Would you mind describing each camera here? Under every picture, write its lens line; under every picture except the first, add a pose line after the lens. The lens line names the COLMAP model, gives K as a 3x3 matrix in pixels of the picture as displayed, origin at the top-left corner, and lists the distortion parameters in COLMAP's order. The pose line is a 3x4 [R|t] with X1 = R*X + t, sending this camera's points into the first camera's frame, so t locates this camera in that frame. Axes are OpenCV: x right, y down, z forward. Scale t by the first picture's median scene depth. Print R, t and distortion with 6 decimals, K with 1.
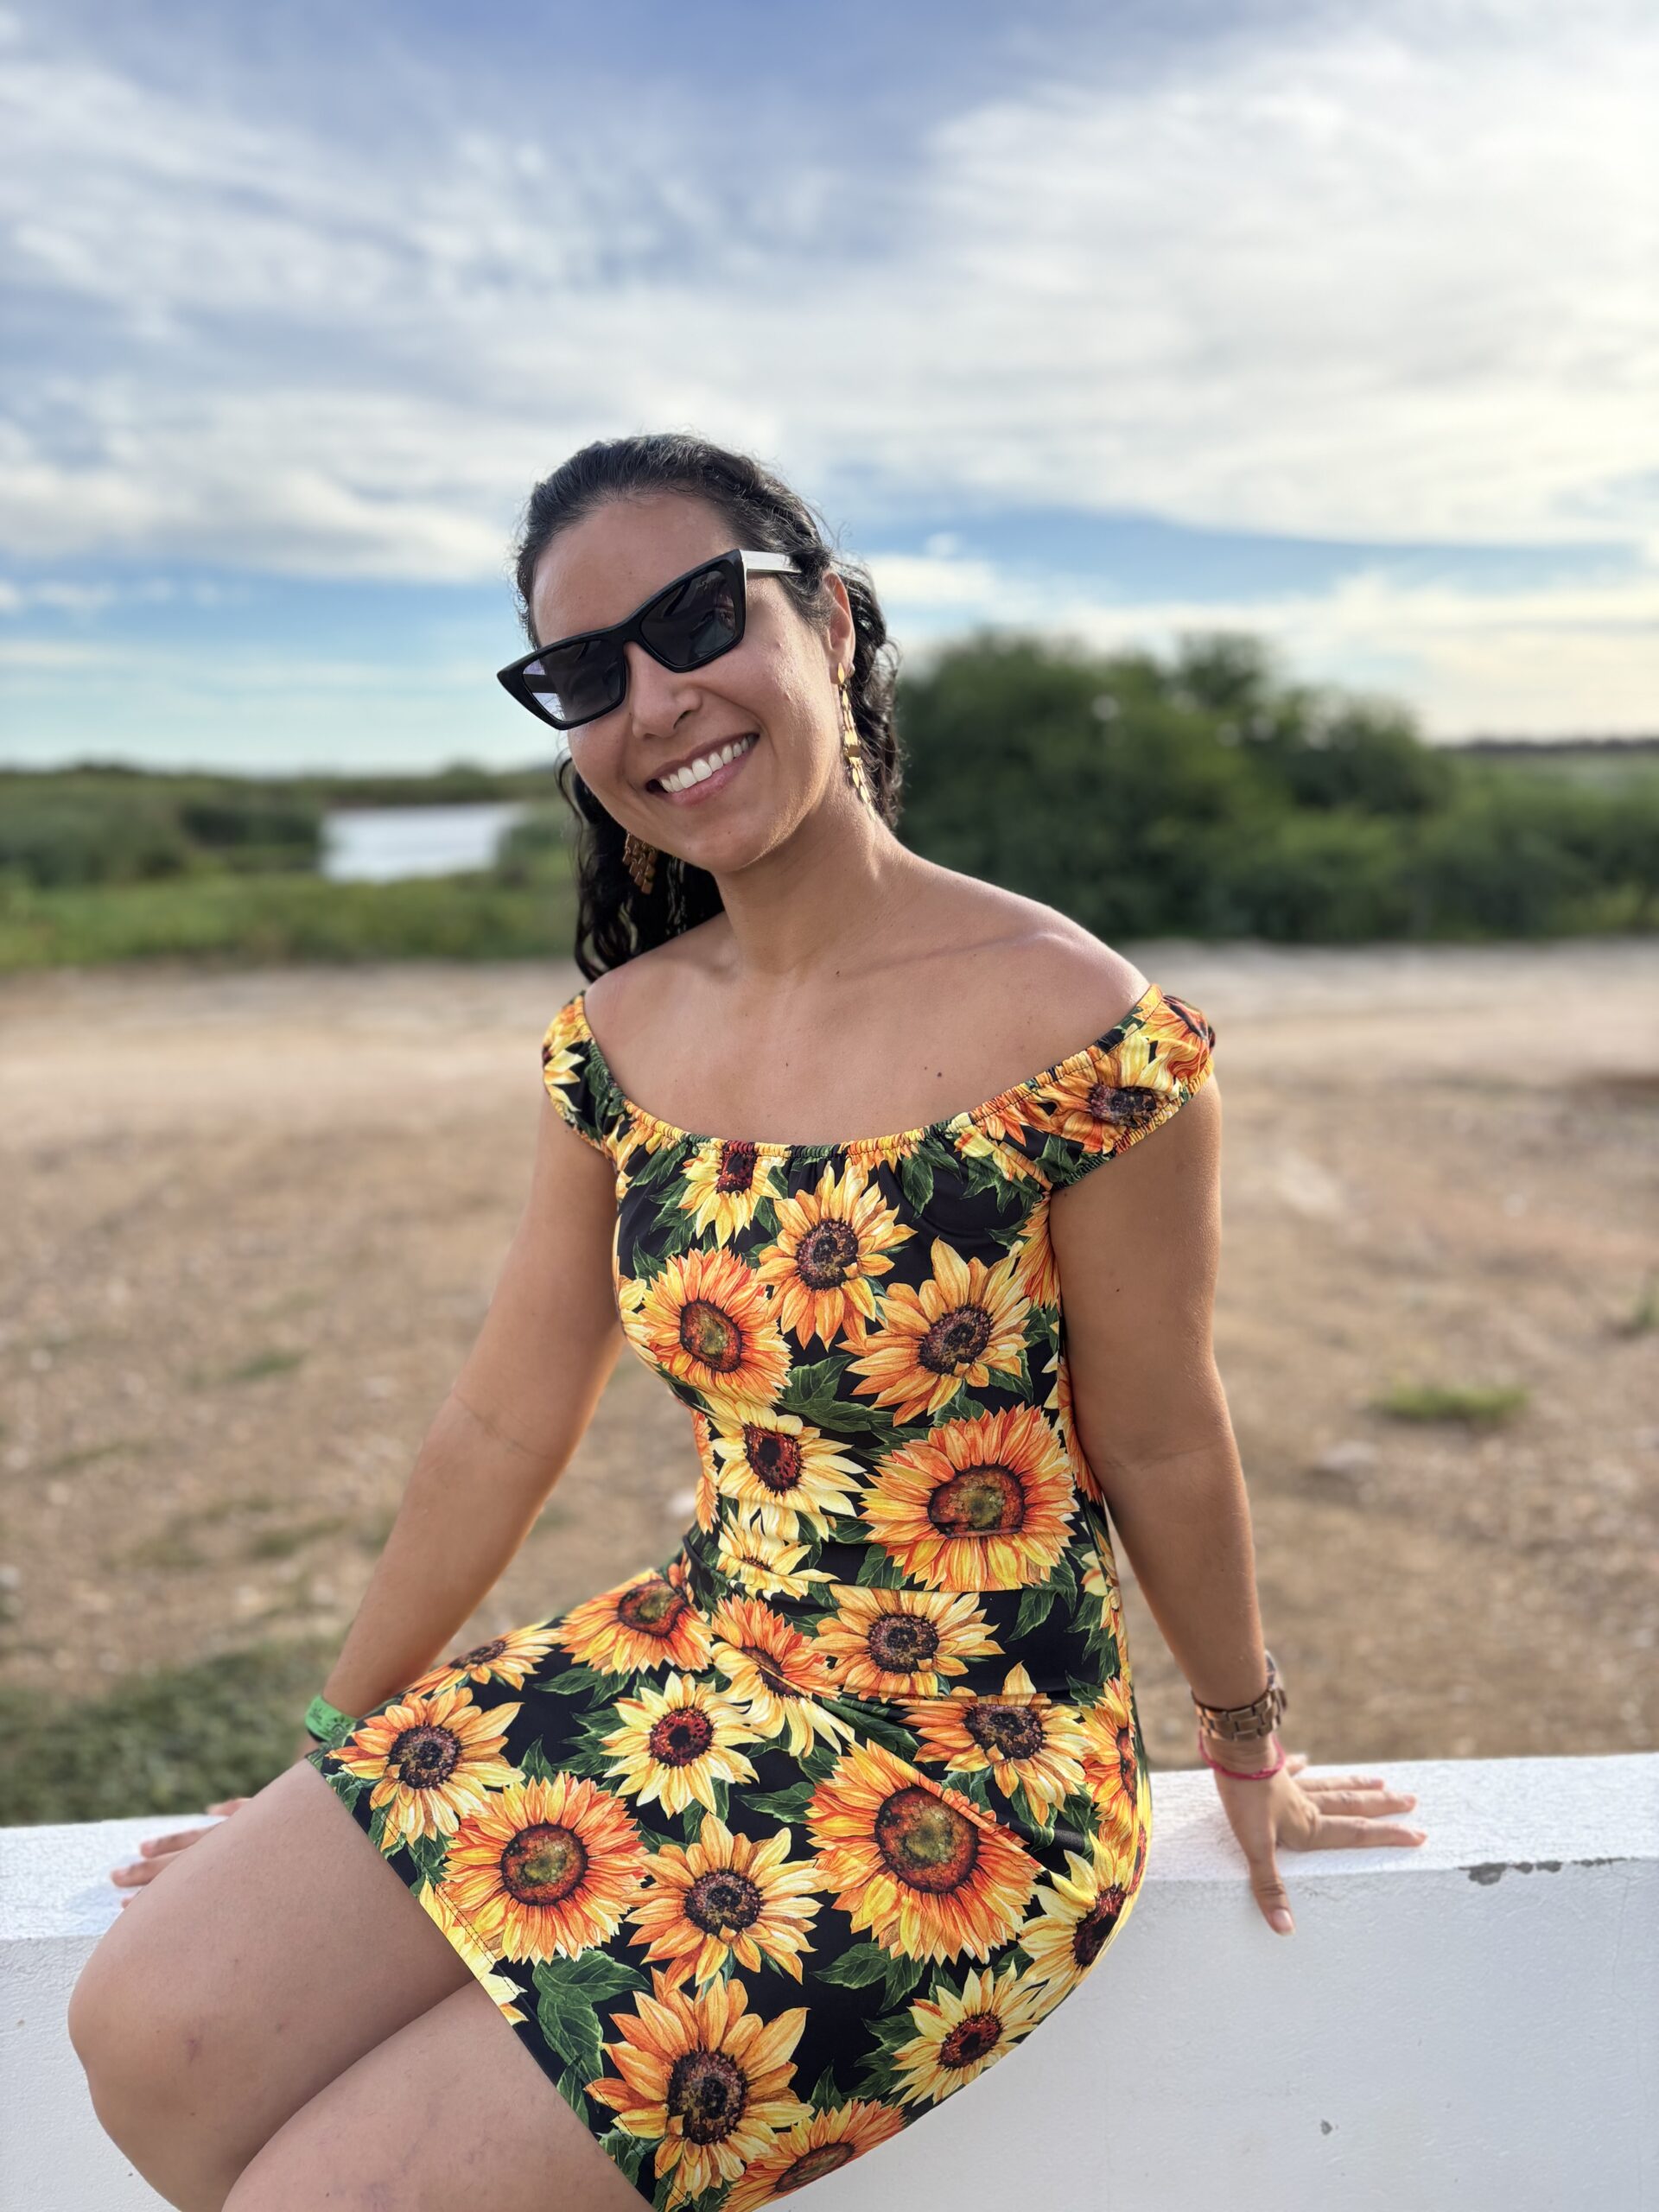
lens RADIAL K [[1675.4, 0, 824.6], [0, 1675.4, 1112.0], [0, 0, 1]] dist [0.041051, -0.038144]
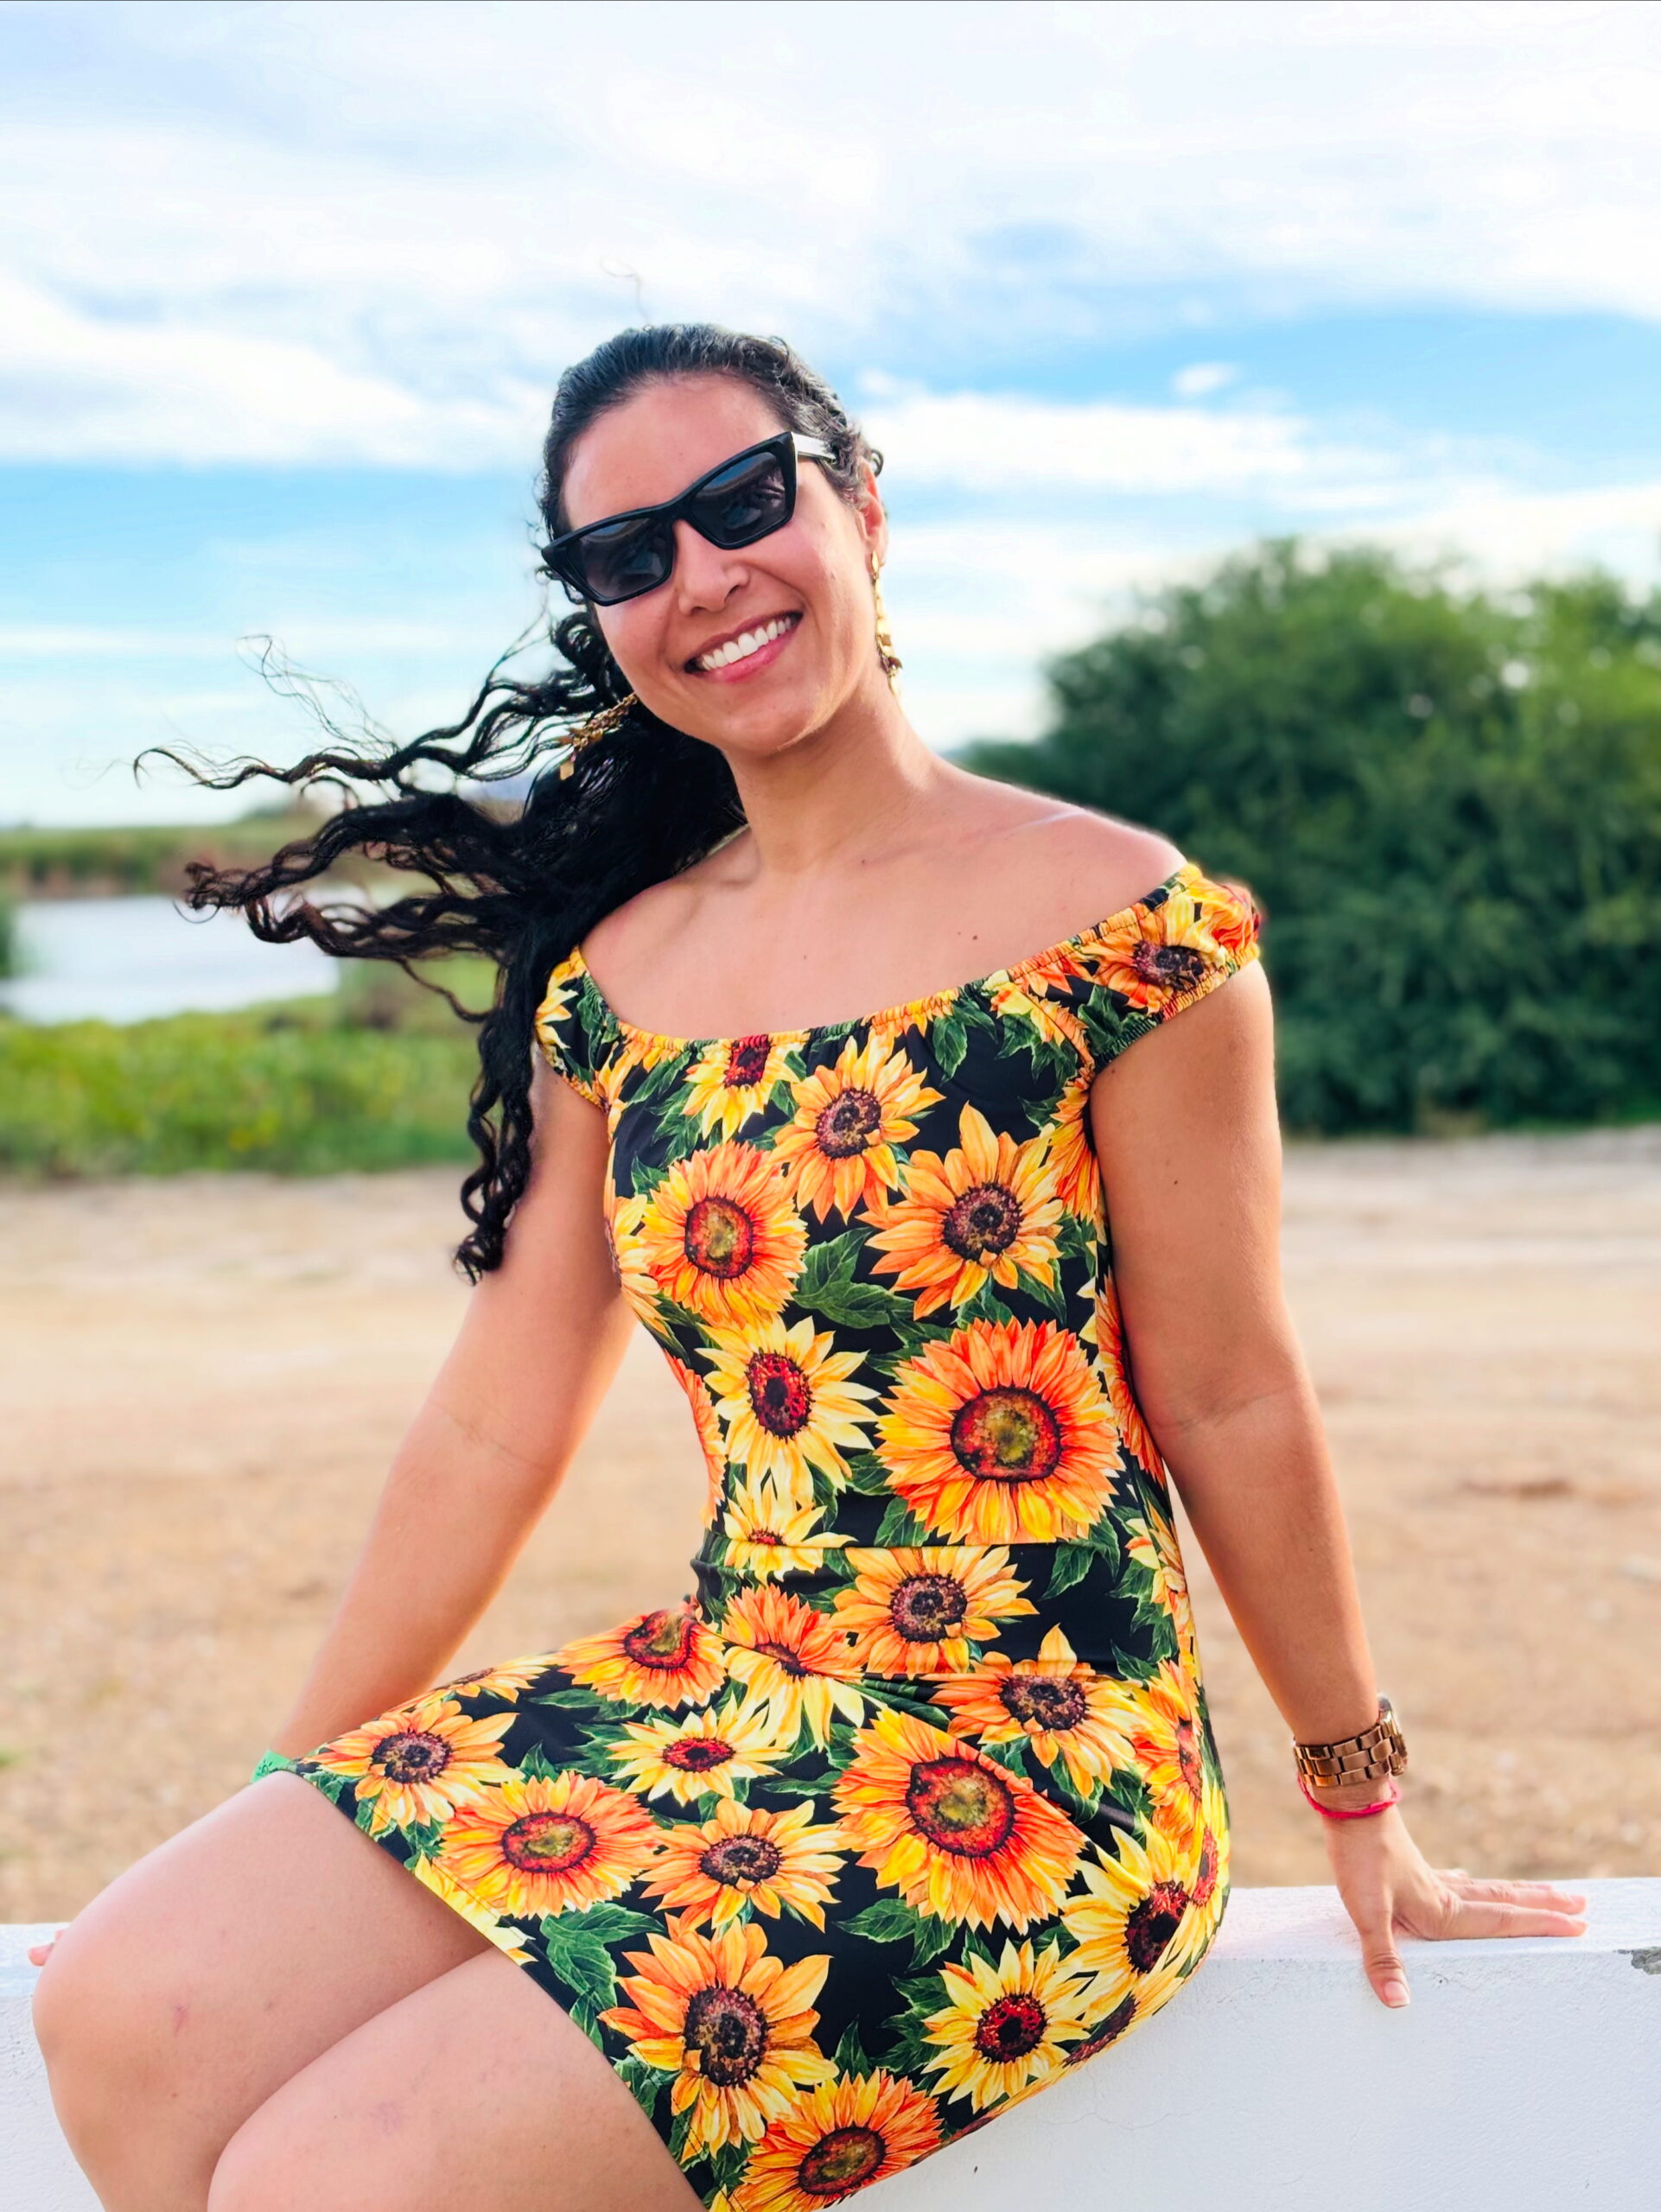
lens RADIAL K [[3309.3, 0, 854.4], [0, 3309.3, 1079.0], [0, 0, 1]] dist [0.104486, 0.000000]
pose [[0.999191, -0.013766, -0.037793, 0.077970], [0.009208, 0.992941, -0.118250, 0.253068], [0.039154, 0.117806, 0.992264, -0.879473]]
